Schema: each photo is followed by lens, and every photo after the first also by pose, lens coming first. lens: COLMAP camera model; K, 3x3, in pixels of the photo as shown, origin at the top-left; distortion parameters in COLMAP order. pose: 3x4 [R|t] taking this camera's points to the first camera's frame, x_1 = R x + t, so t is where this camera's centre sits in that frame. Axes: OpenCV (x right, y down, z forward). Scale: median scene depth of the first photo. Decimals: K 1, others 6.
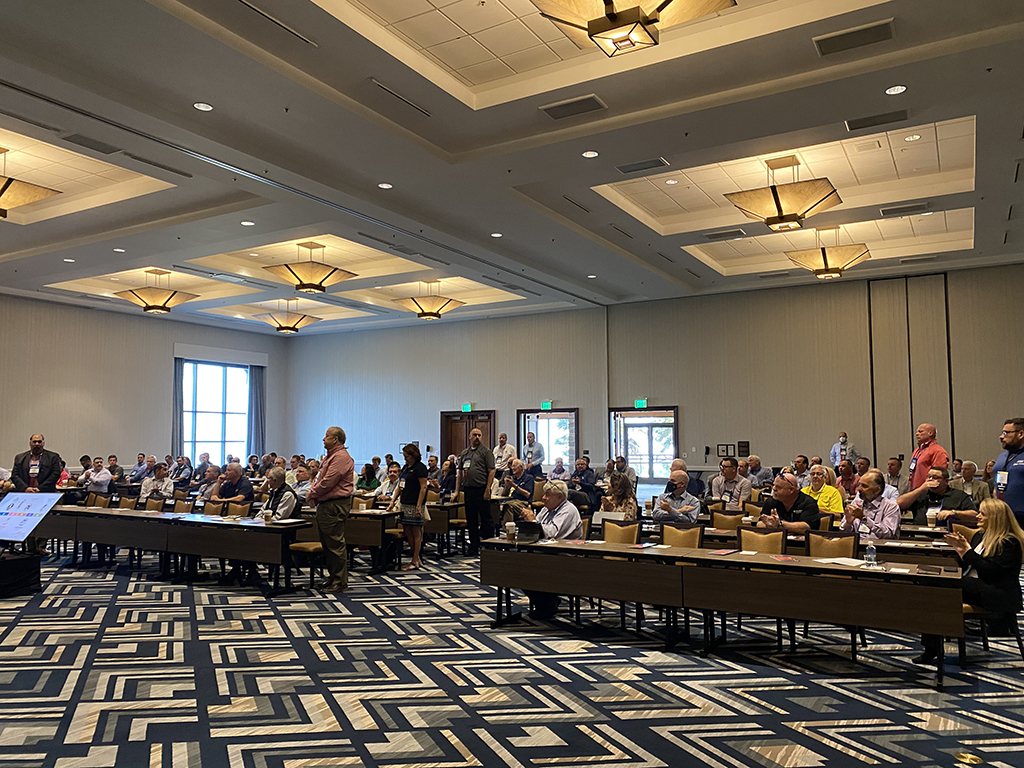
lens RADIAL K [[786.8, 0, 507.3], [0, 786.8, 384.5], [0, 0, 1]] dist [0.040169, -0.037722]
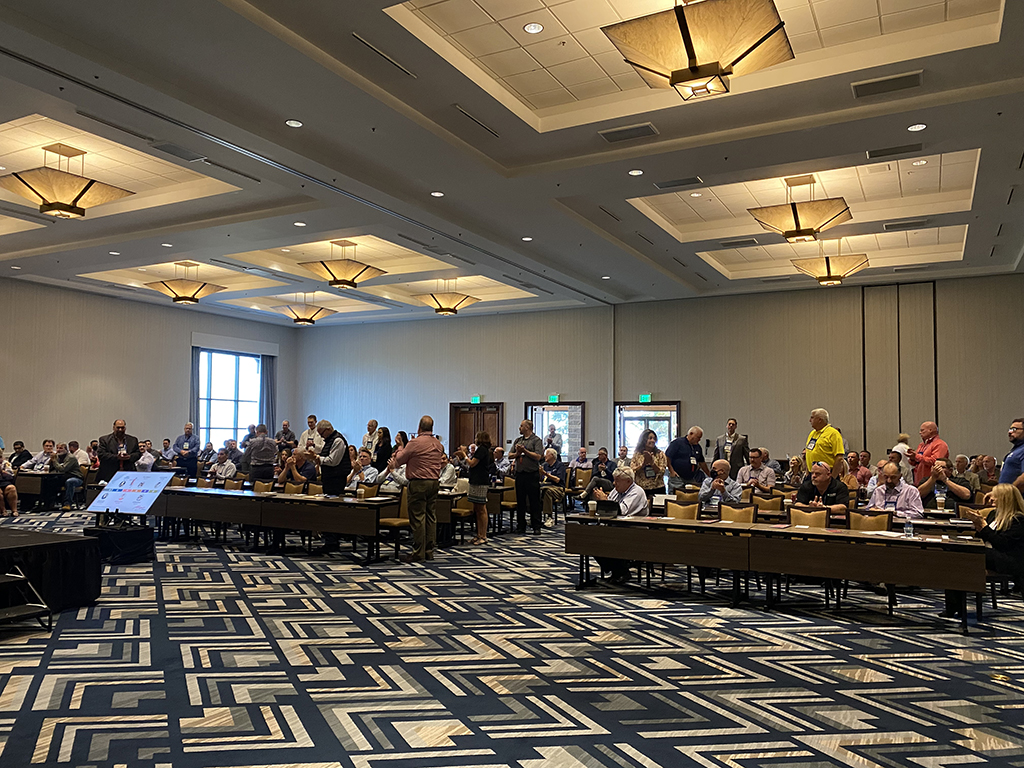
lens RADIAL K [[787.2, 0, 507.8], [0, 787.2, 393.0], [0, 0, 1]] dist [0.037452, -0.034109]
pose [[0.999255, 0.015248, 0.035448, -0.074882], [-0.016014, 0.999642, 0.021420, -0.003292], [-0.035109, -0.021972, 0.999142, -0.071109]]
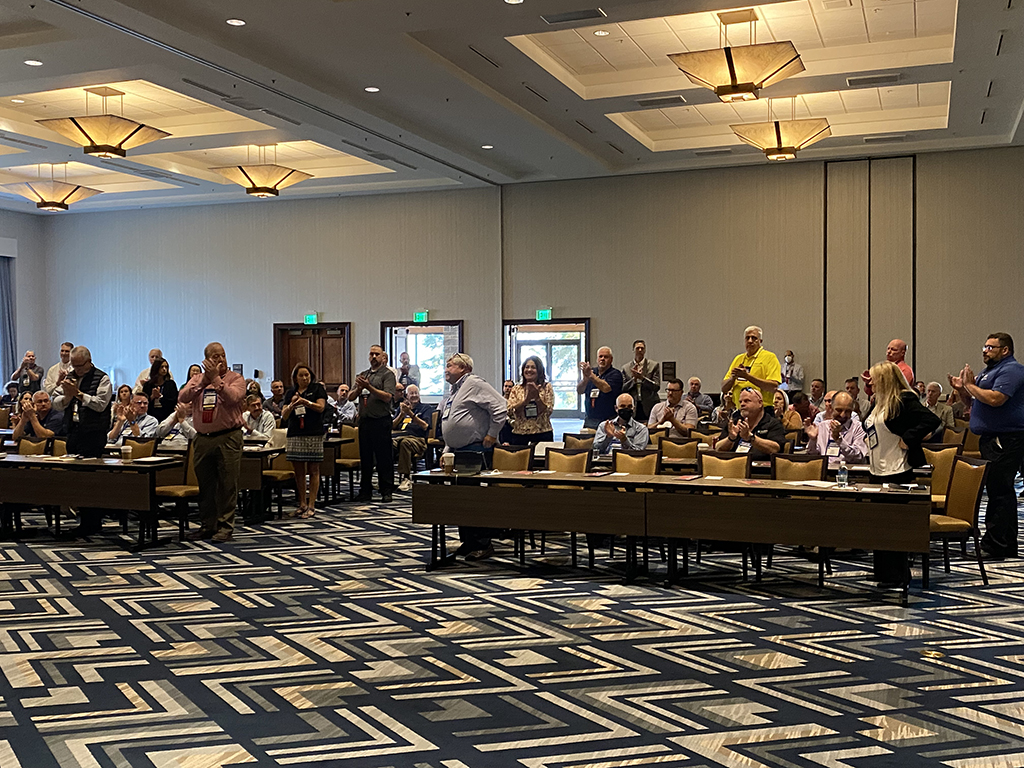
lens RADIAL K [[1085.8, 0, 507.3], [0, 1085.8, 383.2], [0, 0, 1]] dist [0.151460, -0.401609]
pose [[0.986915, -0.004830, 0.161170, -0.056460], [-0.009539, 0.996052, 0.088262, -0.003492], [-0.160960, -0.088645, 0.982972, -0.083935]]
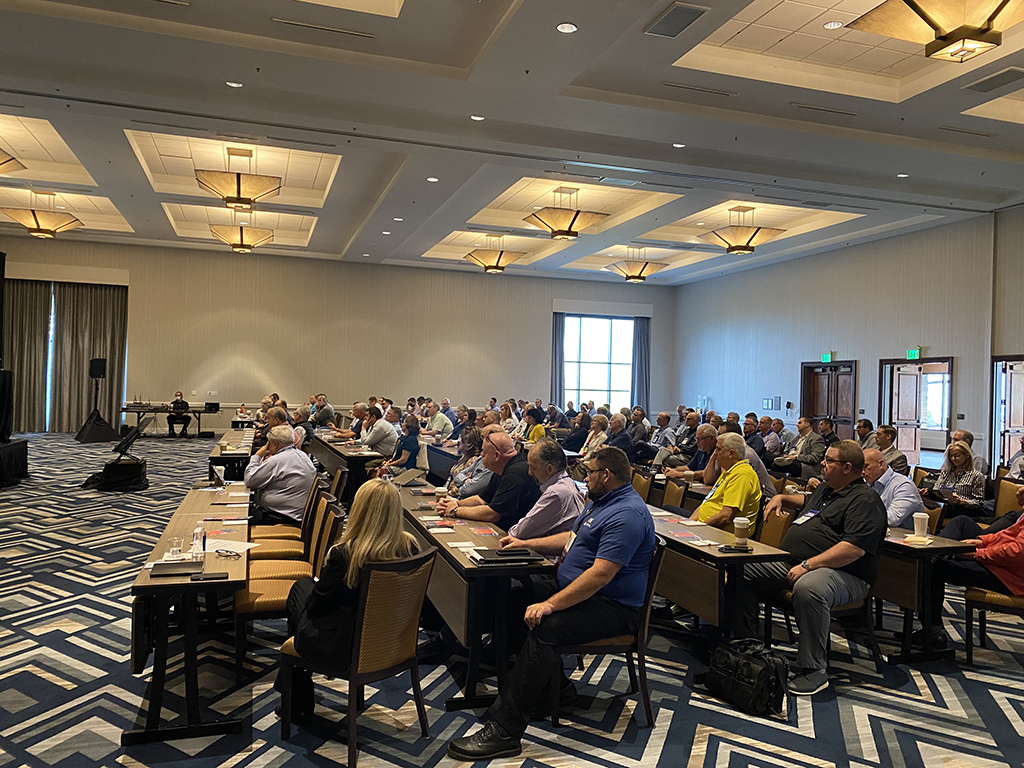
lens RADIAL K [[786.8, 0, 507.3], [0, 786.8, 384.5], [0, 0, 1]] dist [0.040169, -0.037722]
pose [[0.745912, 0.019574, -0.665756, 0.413162], [0.018208, 0.998595, 0.049761, 0.016957], [0.665795, -0.049239, 0.744508, 0.242775]]
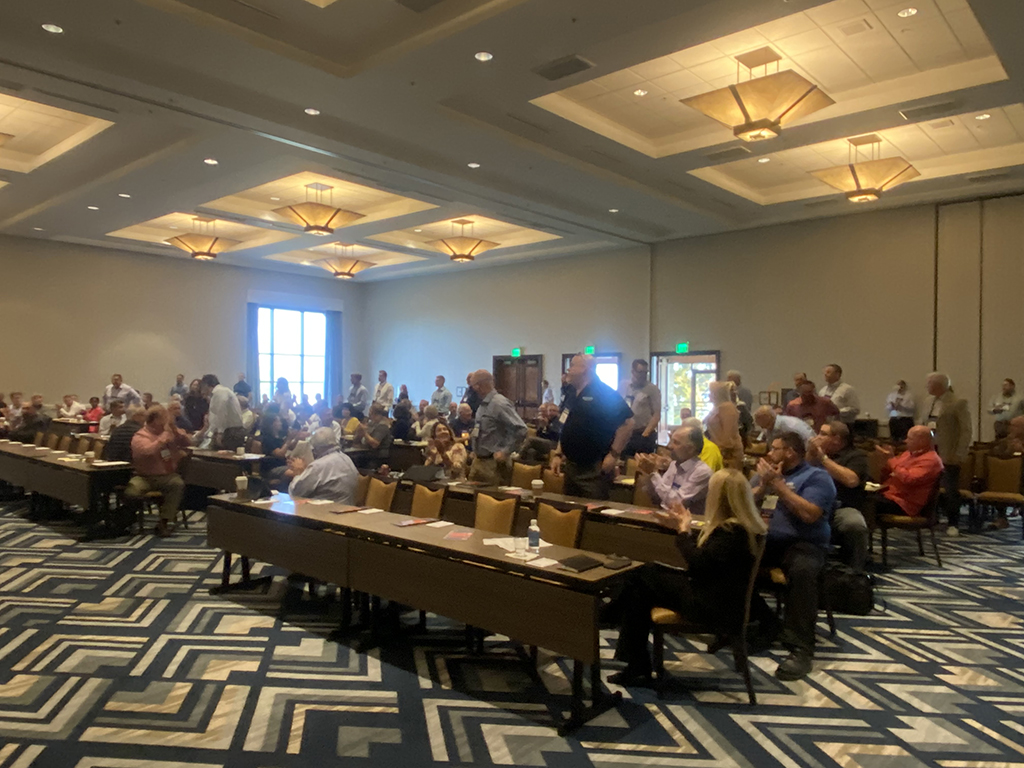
lens RADIAL K [[745.1, 0, 513.6], [0, 745.1, 384.8], [0, 0, 1]] dist [0.088599, -0.115433]
pose [[0.980780, 0.013739, -0.194631, 0.210648], [0.000043, 0.997503, 0.070630, 0.007467], [0.195116, -0.069281, 0.978330, 0.115541]]
